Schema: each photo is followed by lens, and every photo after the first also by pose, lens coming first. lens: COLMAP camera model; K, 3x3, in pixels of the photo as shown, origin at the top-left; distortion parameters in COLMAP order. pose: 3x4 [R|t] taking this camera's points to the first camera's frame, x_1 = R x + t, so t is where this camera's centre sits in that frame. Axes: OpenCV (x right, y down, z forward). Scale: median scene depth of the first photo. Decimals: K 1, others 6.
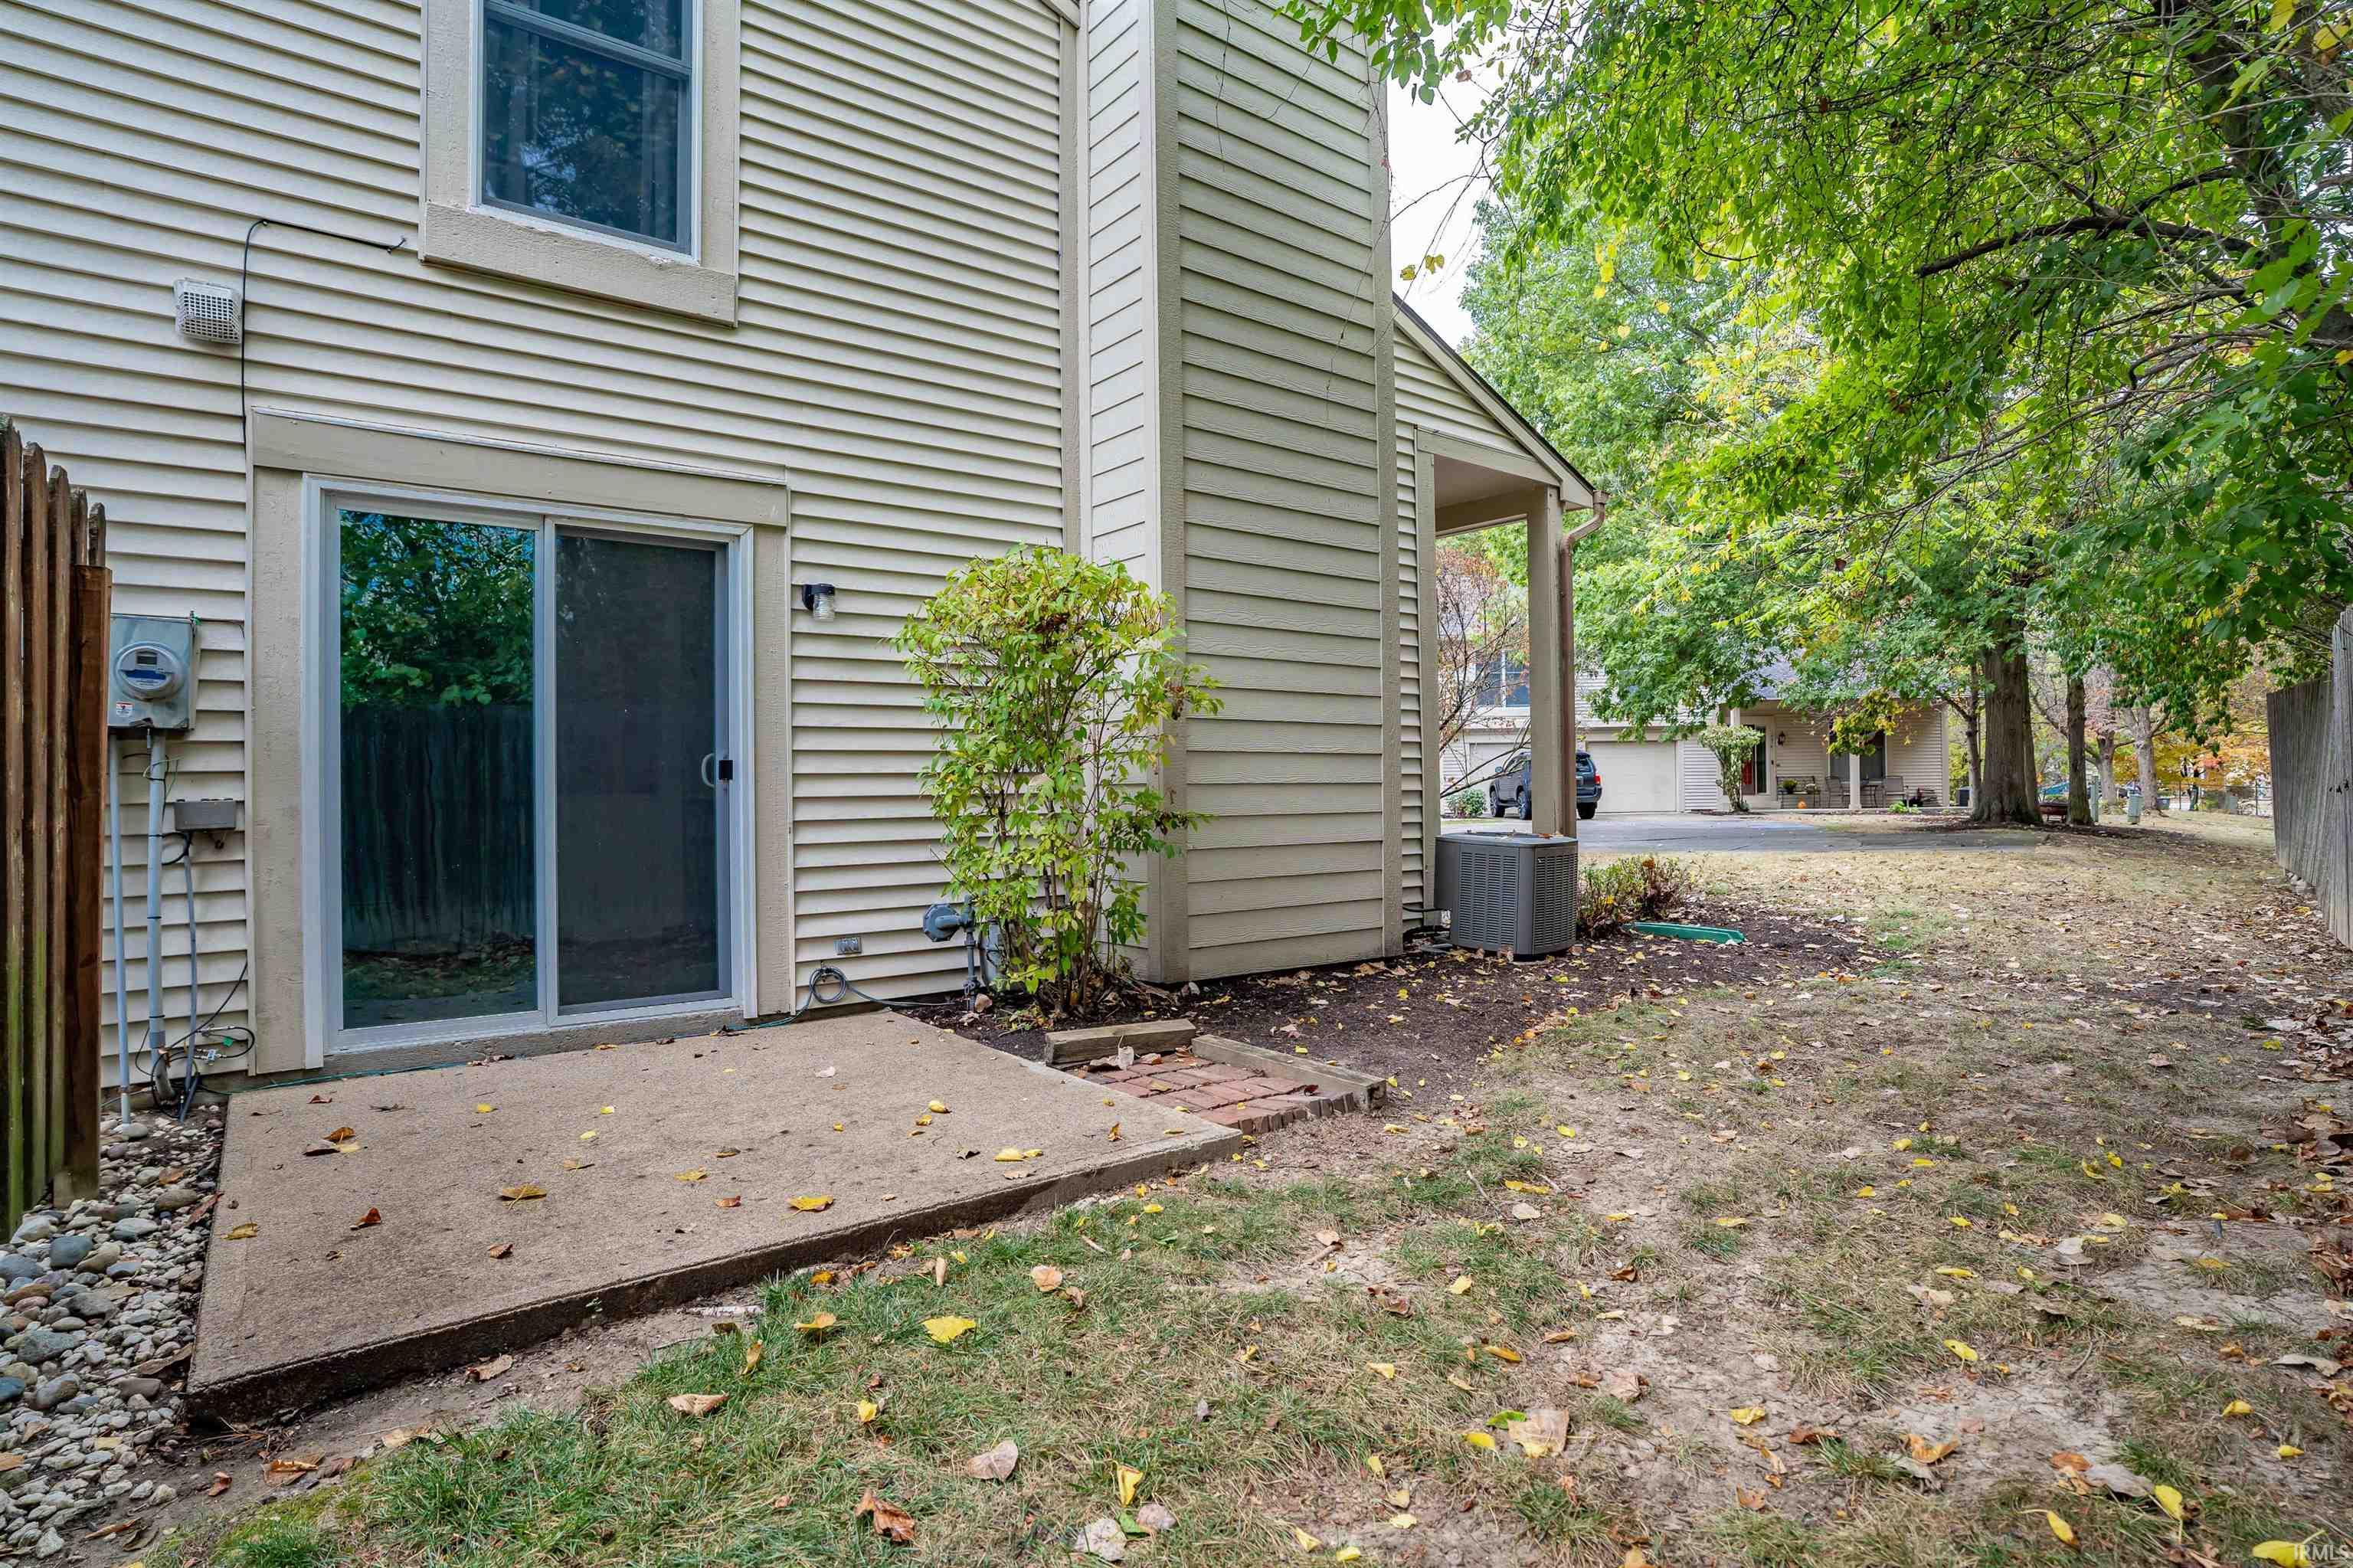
lens RADIAL K [[1151.3, 0, 1176.5], [0, 1151.3, 784.0], [0, 0, 1]] dist [-0.005135, 0.001259]
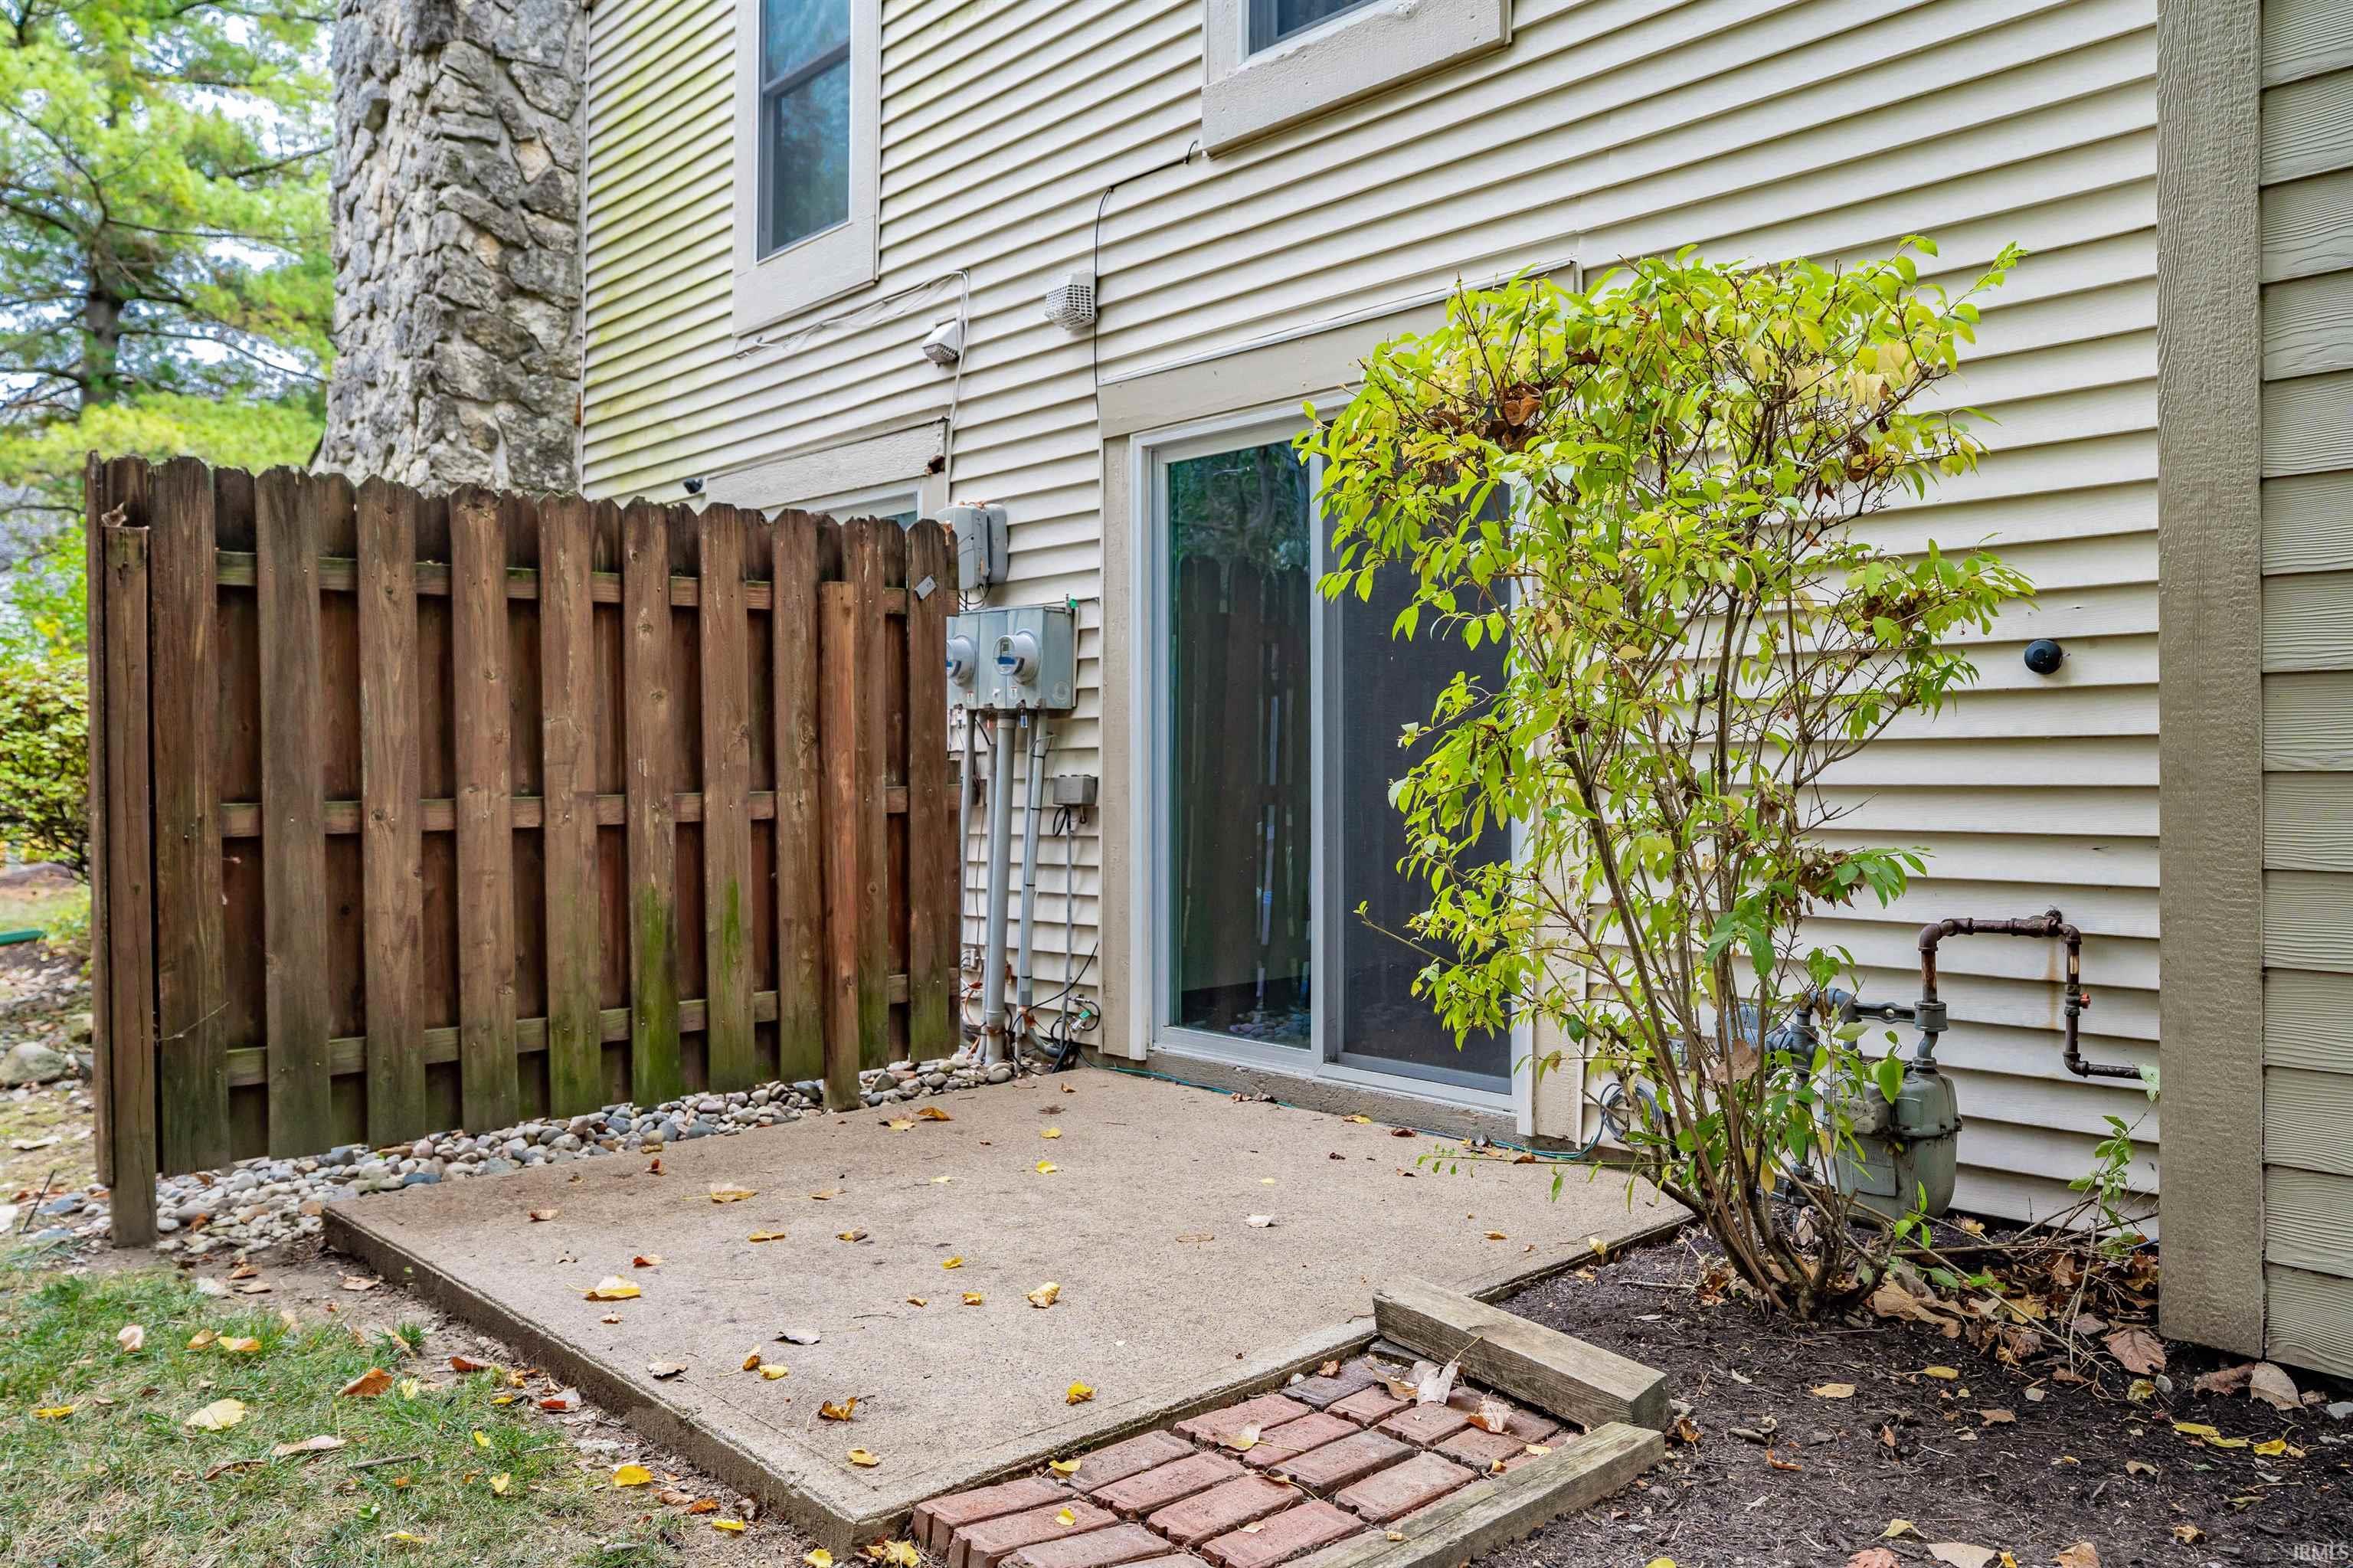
lens RADIAL K [[1684.2, 0, 1176.4], [0, 1684.2, 743.7], [0, 0, 1]] dist [-0.001178, -0.003031]
pose [[0.124460, 0.002303, -0.992222, 0.650477], [0.009194, 0.999952, 0.003474, -0.019219], [0.992182, -0.009555, 0.124433, 0.879574]]
